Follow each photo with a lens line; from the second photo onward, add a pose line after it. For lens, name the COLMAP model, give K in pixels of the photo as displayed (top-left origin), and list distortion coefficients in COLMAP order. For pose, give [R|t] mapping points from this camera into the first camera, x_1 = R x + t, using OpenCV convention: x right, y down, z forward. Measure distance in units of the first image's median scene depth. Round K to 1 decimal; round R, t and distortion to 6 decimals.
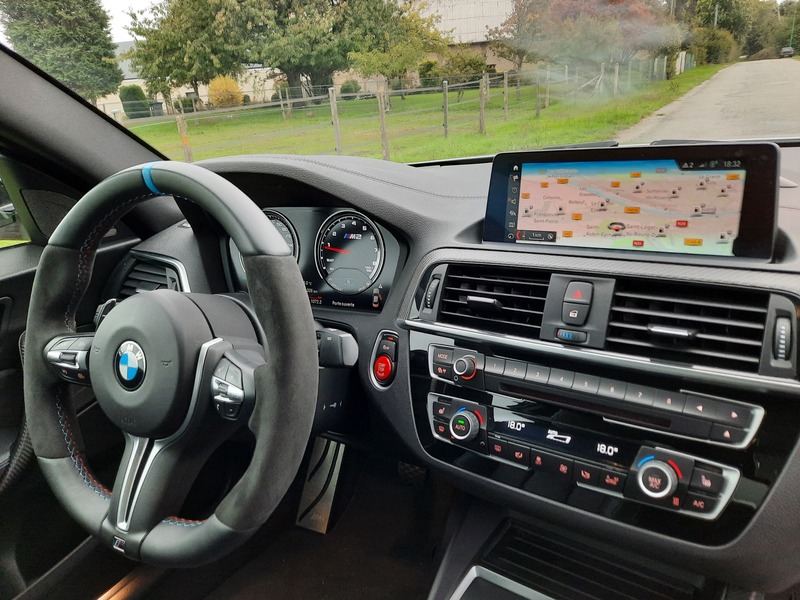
lens RADIAL K [[600.3, 0, 400.0], [0, 600.3, 300.0], [0, 0, 1]] dist [0.063910, -0.082992]
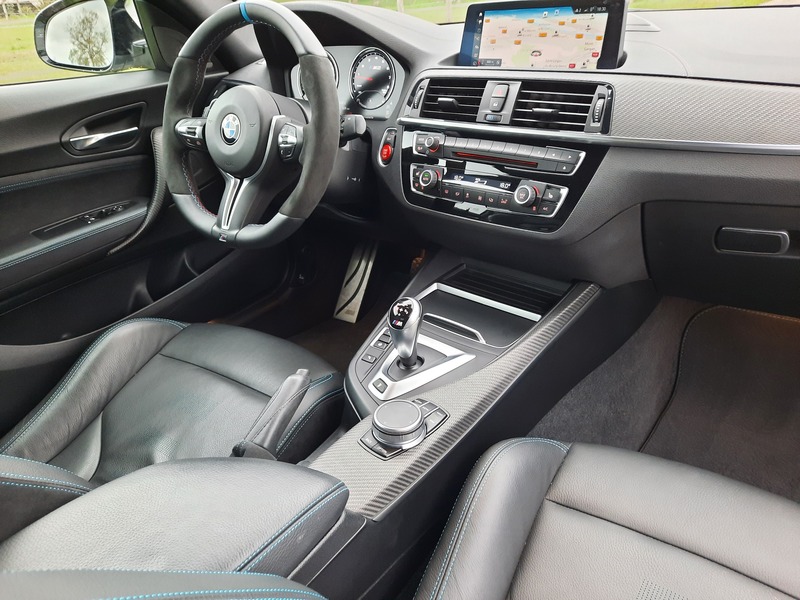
lens RADIAL K [[600.3, 0, 400.0], [0, 600.3, 300.0], [0, 0, 1]] dist [0.063910, -0.082992]
pose [[0.993512, 0.076330, -0.084306, 0.187268], [-0.062864, 0.986347, 0.152207, 0.281365], [0.094773, -0.145919, 0.984747, -0.643727]]
